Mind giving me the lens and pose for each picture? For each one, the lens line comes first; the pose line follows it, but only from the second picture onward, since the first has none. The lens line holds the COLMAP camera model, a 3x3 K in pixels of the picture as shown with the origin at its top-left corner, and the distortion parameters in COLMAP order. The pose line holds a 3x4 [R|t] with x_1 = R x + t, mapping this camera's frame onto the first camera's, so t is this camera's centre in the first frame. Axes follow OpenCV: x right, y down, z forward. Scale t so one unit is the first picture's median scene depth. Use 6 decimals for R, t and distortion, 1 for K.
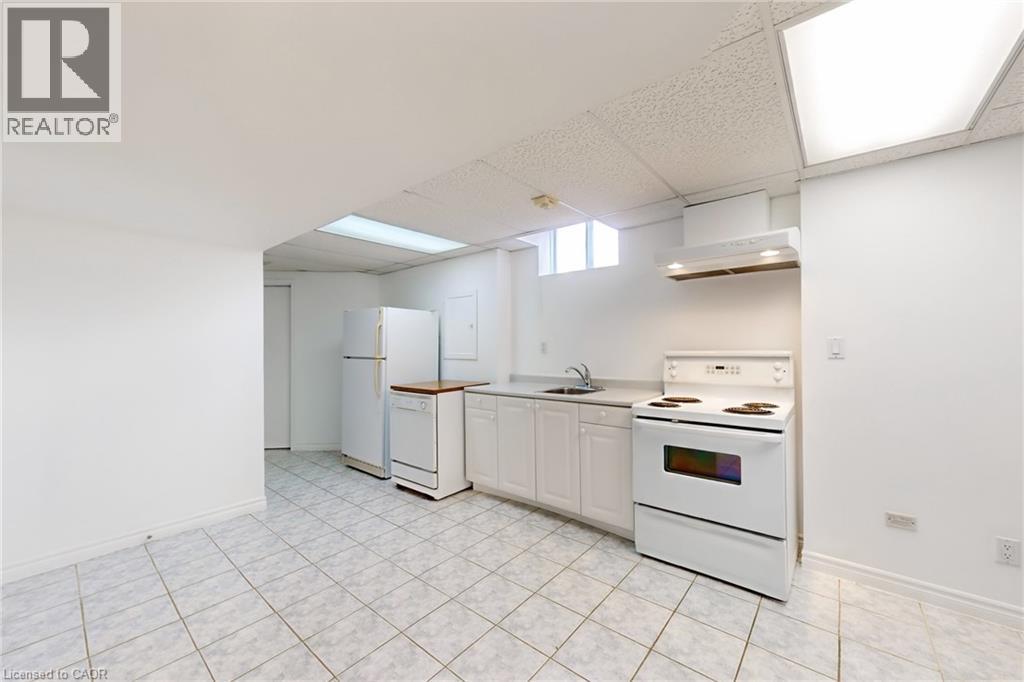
lens RADIAL K [[388.9, 0, 511.9], [0, 388.9, 344.4], [0, 0, 1]] dist [0.000756, -0.000005]
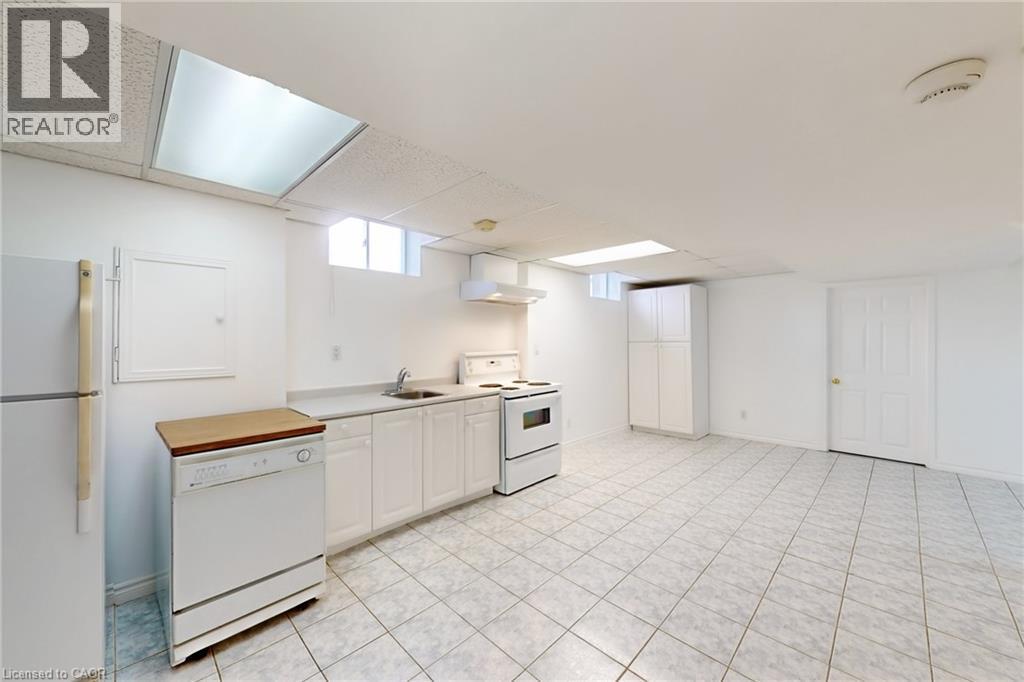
lens RADIAL K [[388.9, 0, 511.3], [0, 388.9, 336.9], [0, 0, 1]] dist [0.000756, -0.000005]
pose [[0.080844, 0.022364, 0.996476, -0.937579], [0.011276, 0.999664, -0.023351, -0.003354], [-0.996663, 0.013124, 0.080564, 0.745349]]
